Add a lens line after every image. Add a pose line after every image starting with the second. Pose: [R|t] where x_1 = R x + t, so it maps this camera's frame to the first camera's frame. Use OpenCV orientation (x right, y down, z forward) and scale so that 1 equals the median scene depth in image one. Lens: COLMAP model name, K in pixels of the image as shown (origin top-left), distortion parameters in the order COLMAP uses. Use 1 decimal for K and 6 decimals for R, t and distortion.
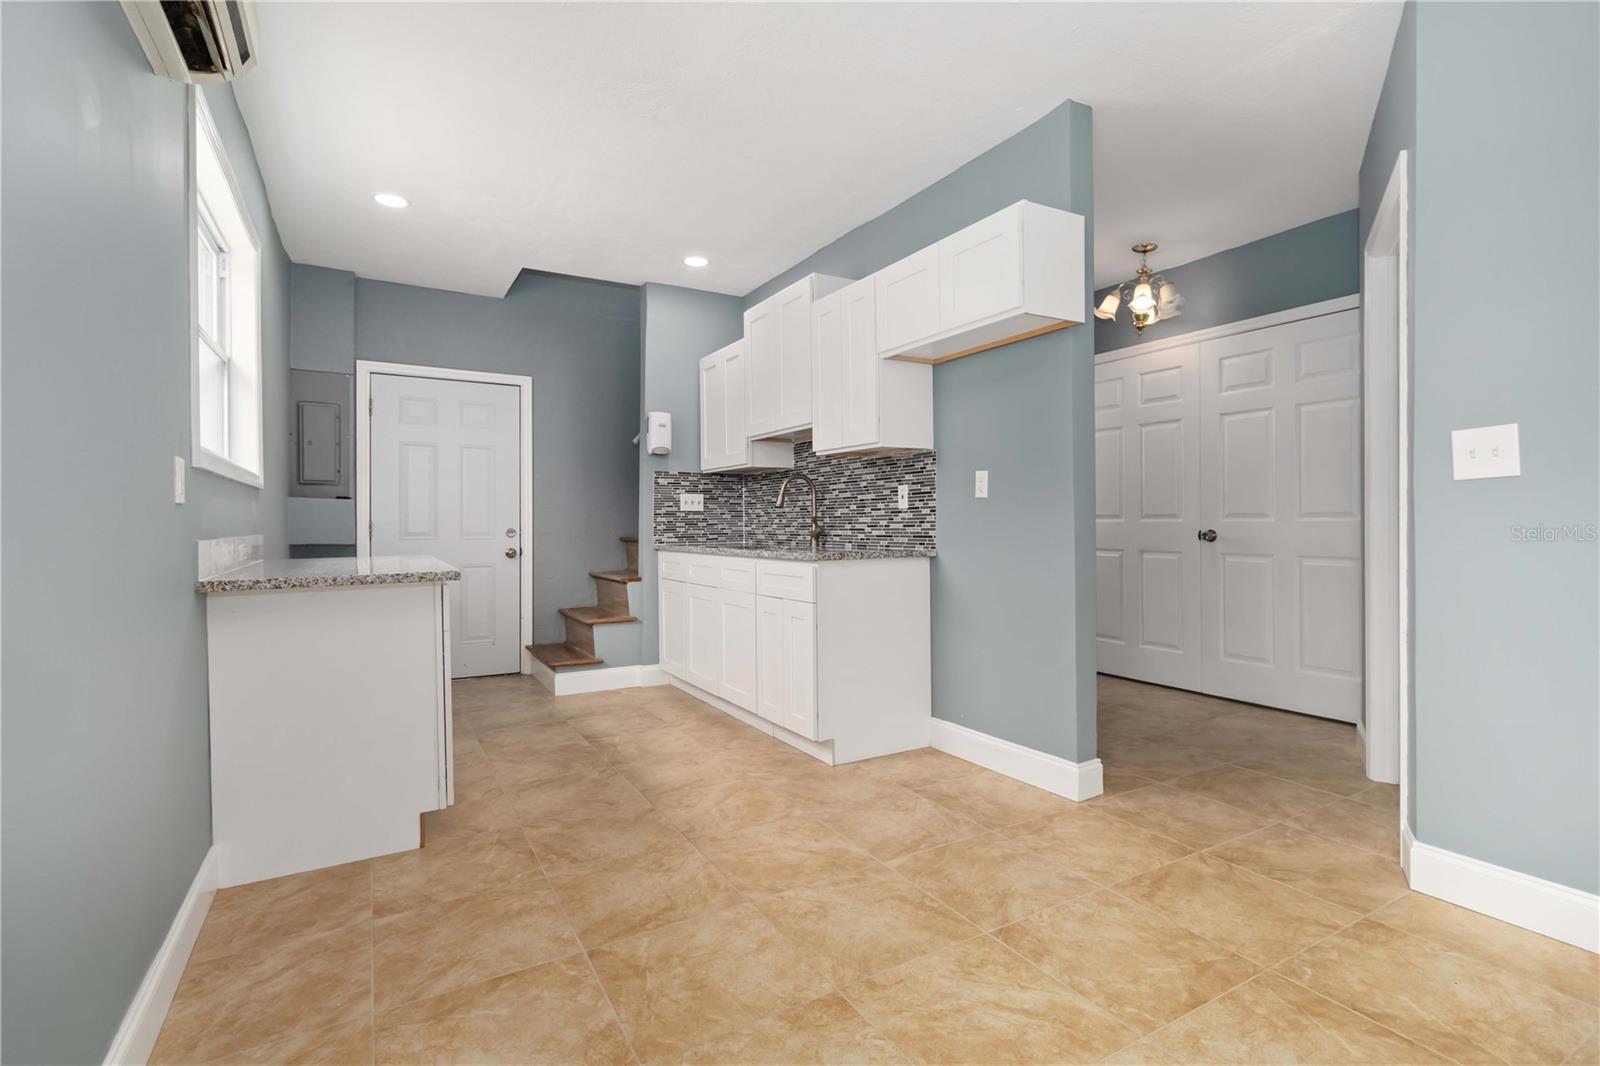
lens RADIAL K [[726.3, 0, 806.1], [0, 726.3, 524.2], [0, 0, 1]] dist [0.003581, 0.000633]
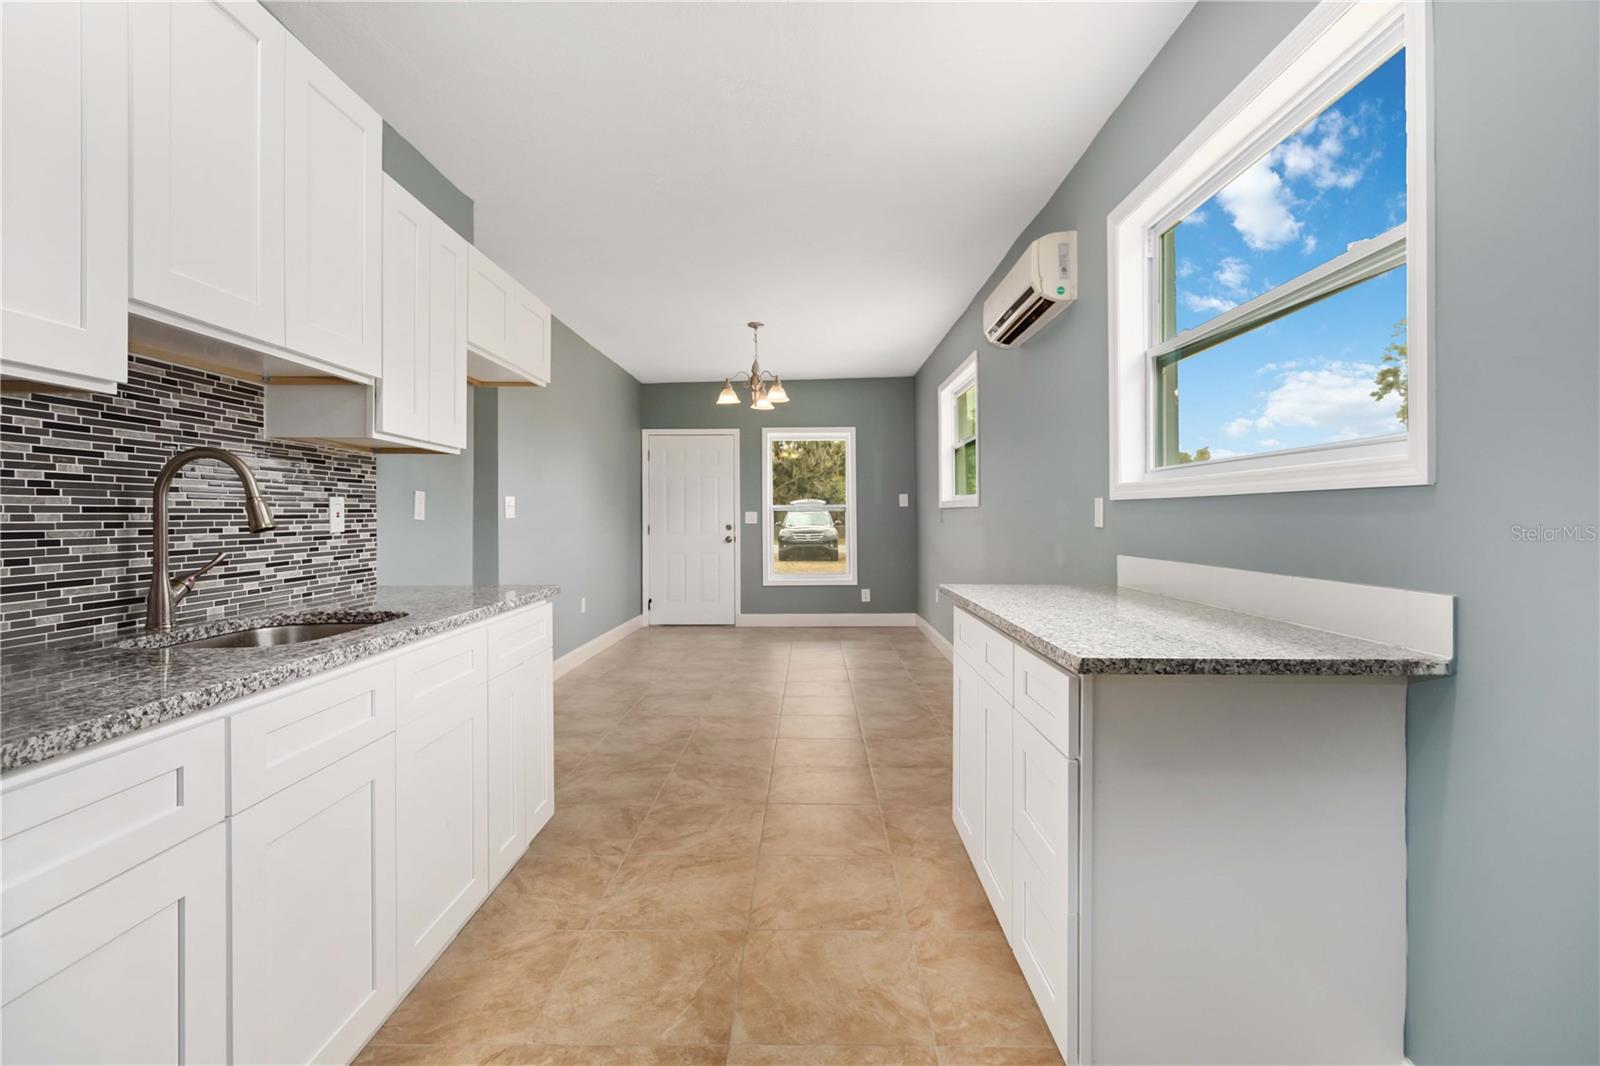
lens RADIAL K [[726.3, 0, 779.6], [0, 726.3, 513.3], [0, 0, 1]] dist [0.003581, 0.000633]
pose [[-0.832916, 0.014059, 0.553221, -0.574283], [0.013643, 0.999895, -0.004869, -0.030273], [-0.553231, 0.003492, -0.833020, 1.336032]]
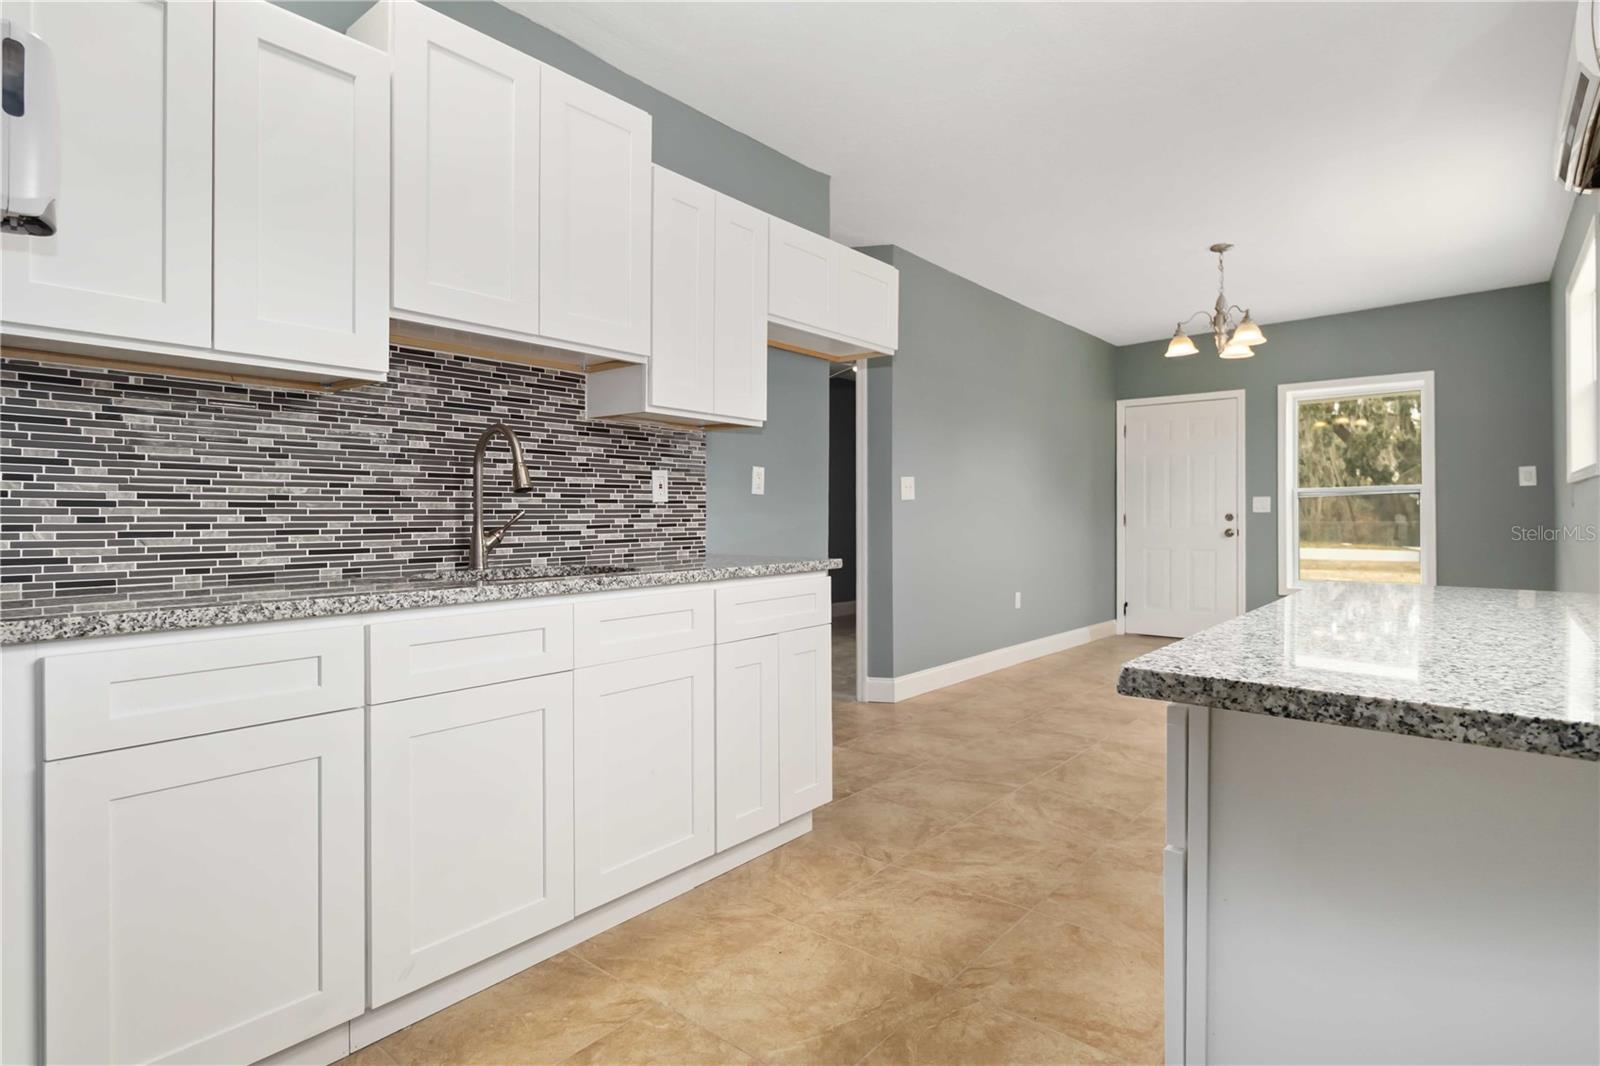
lens RADIAL K [[793.4, 0, 817.8], [0, 793.4, 511.2], [0, 0, 1]] dist [0.000602, 0.000693]
pose [[-0.323199, 0.013122, 0.946240, -0.685642], [0.008229, 0.999905, -0.011055, -0.001896], [-0.946295, 0.004214, -0.323276, 1.114176]]
